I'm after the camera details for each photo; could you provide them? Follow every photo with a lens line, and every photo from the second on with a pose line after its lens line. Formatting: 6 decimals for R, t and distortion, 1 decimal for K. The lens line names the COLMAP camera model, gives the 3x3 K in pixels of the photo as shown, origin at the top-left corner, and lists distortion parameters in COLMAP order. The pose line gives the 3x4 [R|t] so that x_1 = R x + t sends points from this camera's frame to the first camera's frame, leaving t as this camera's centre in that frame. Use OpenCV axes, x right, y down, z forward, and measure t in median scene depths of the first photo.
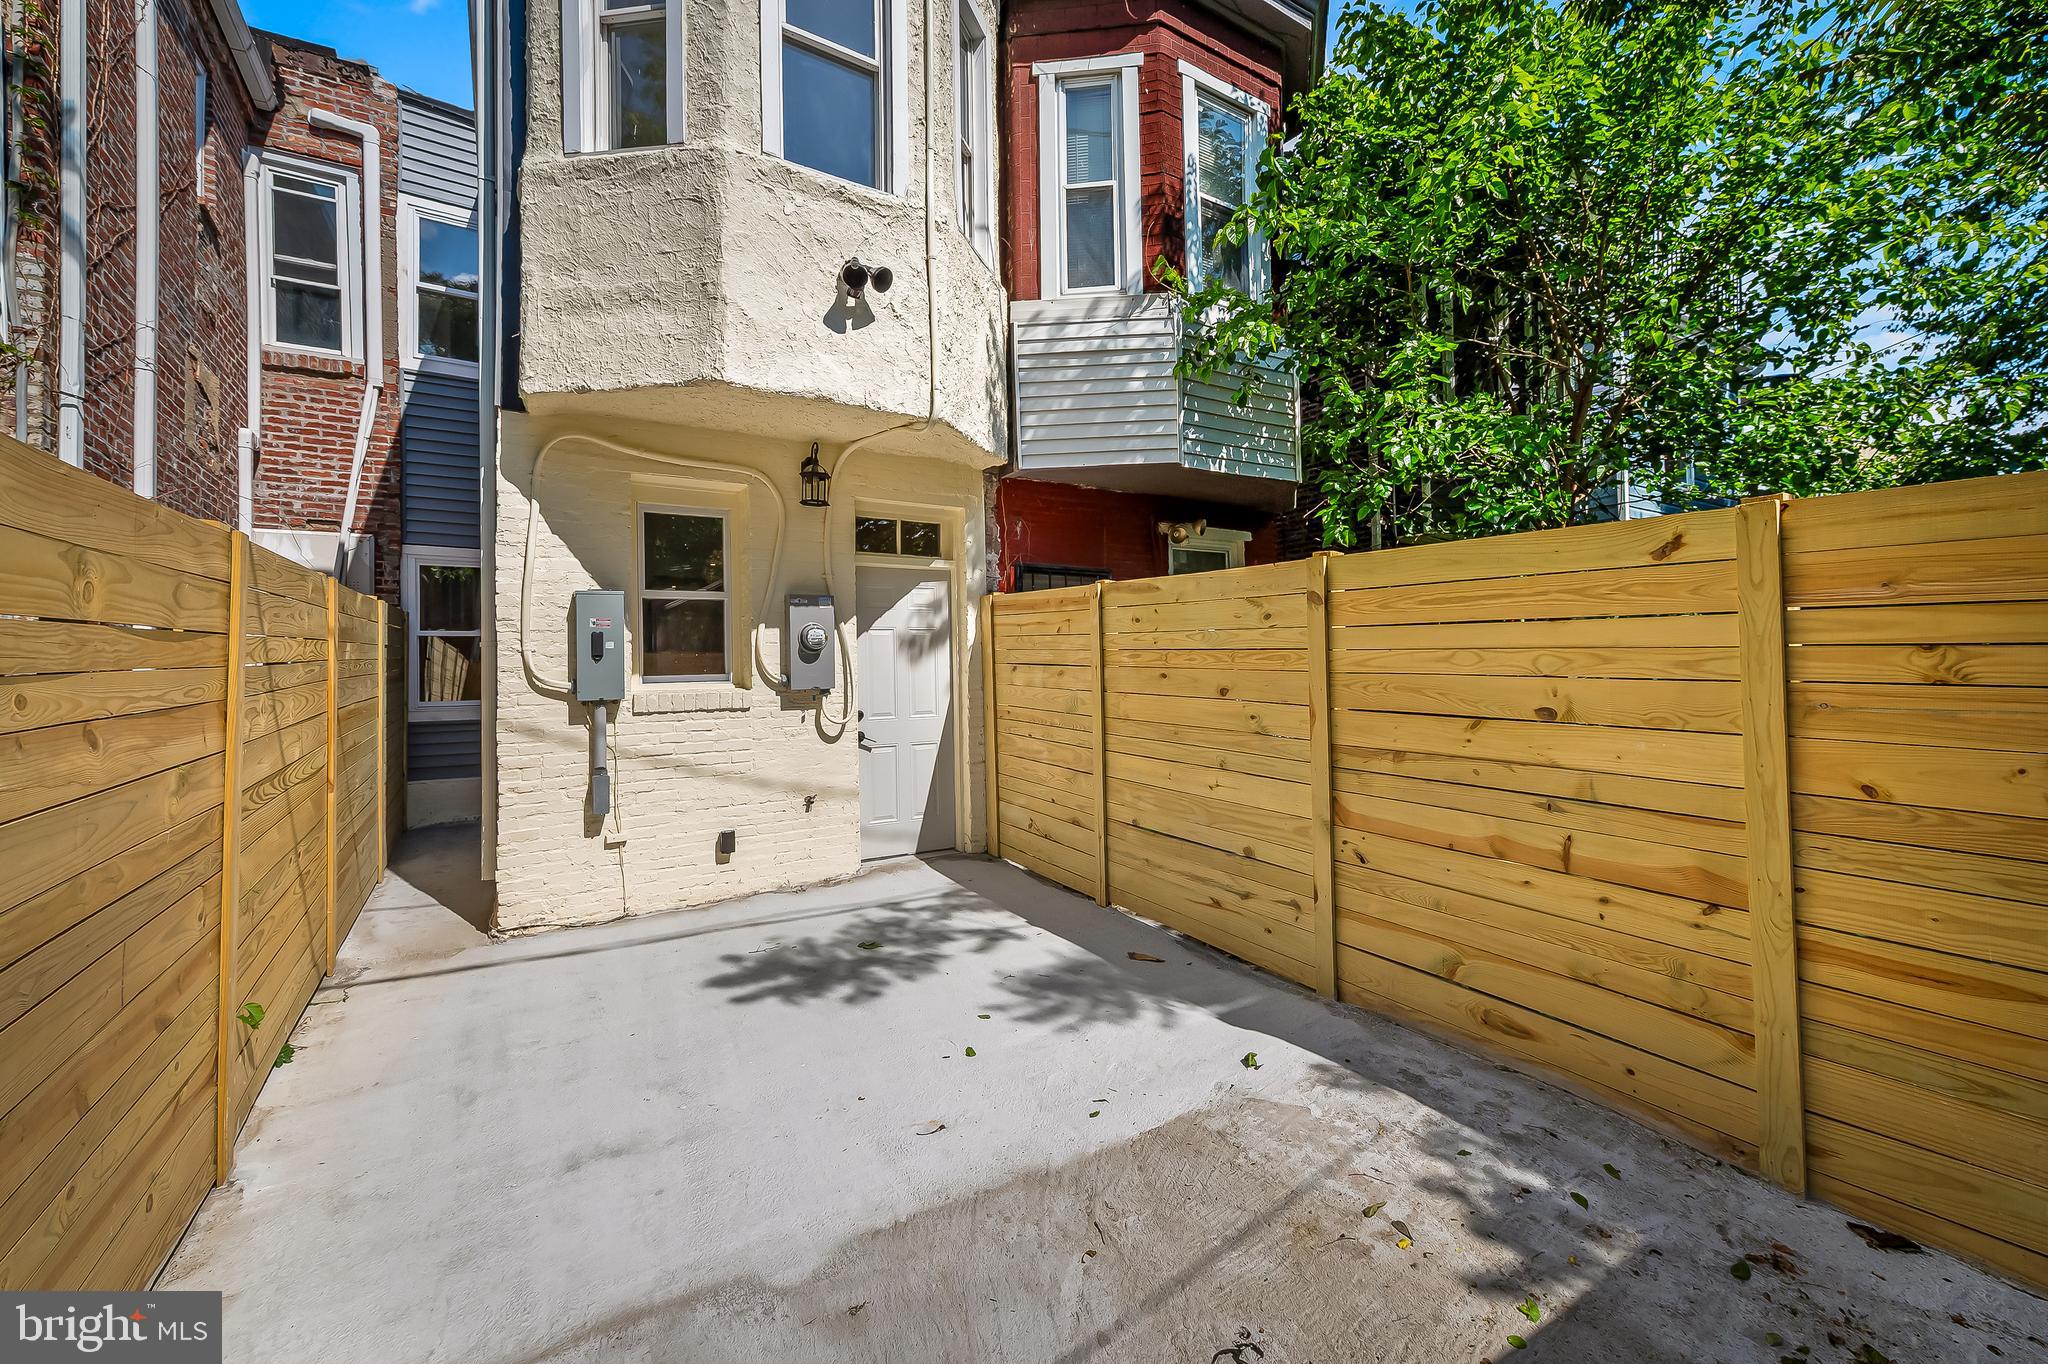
lens RADIAL K [[829.8, 0, 1020.8], [0, 829.8, 611.7], [0, 0, 1]] dist [0.009064, -0.000117]
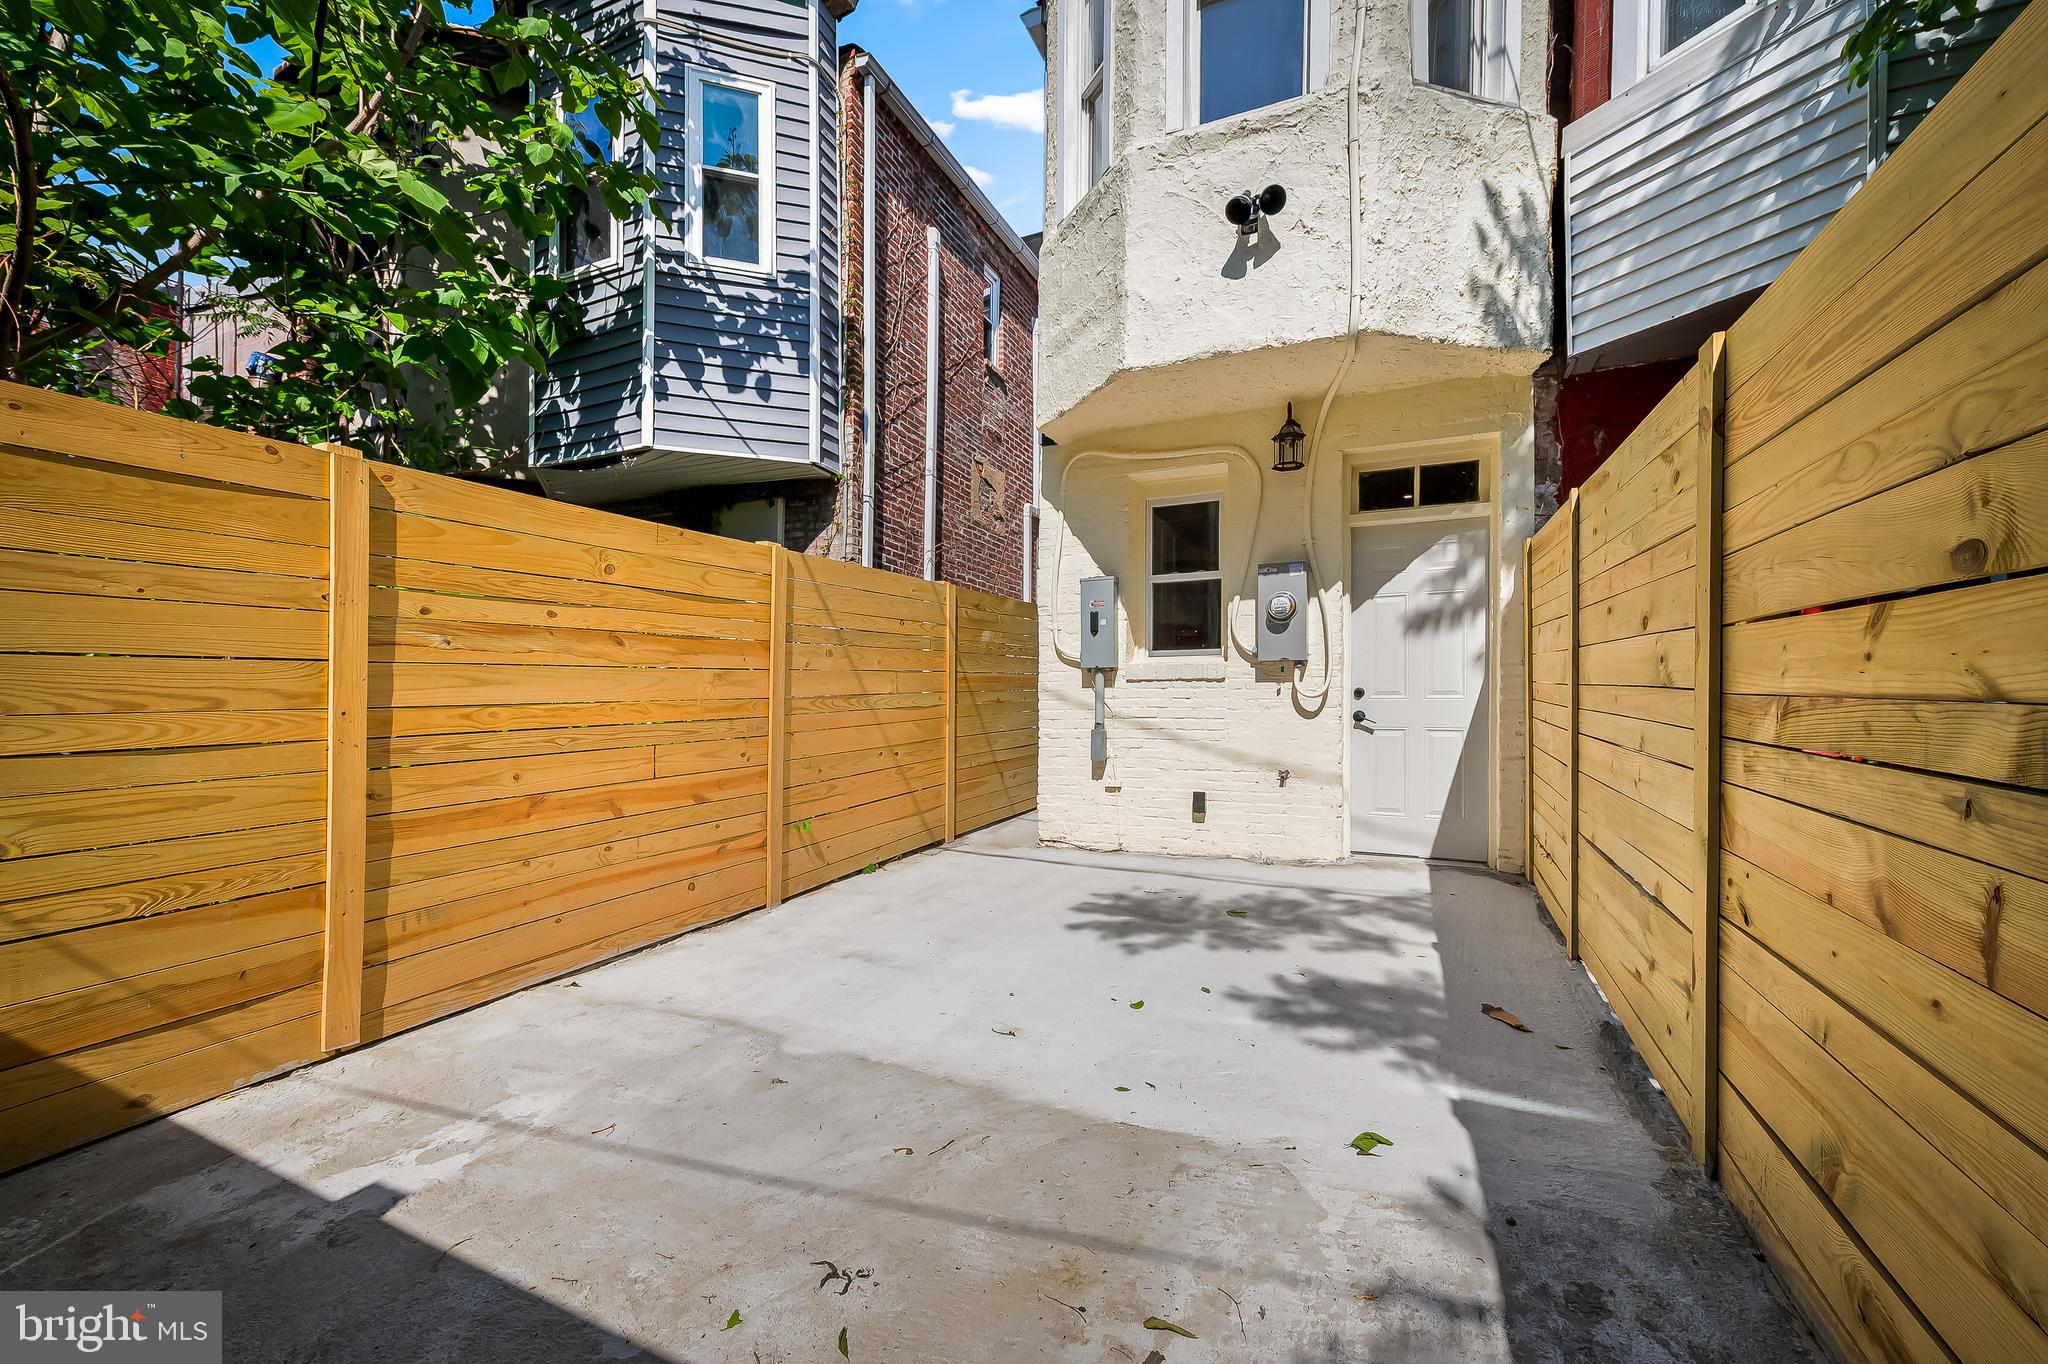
lens RADIAL K [[806.9, 0, 1026.8], [0, 806.9, 666.0], [0, 0, 1]] dist [0.008301, -0.000055]
pose [[0.551210, -0.016339, -0.834206, 0.413365], [0.043758, 0.998998, 0.009346, 0.088242], [0.833218, -0.041655, 0.551373, 0.268746]]
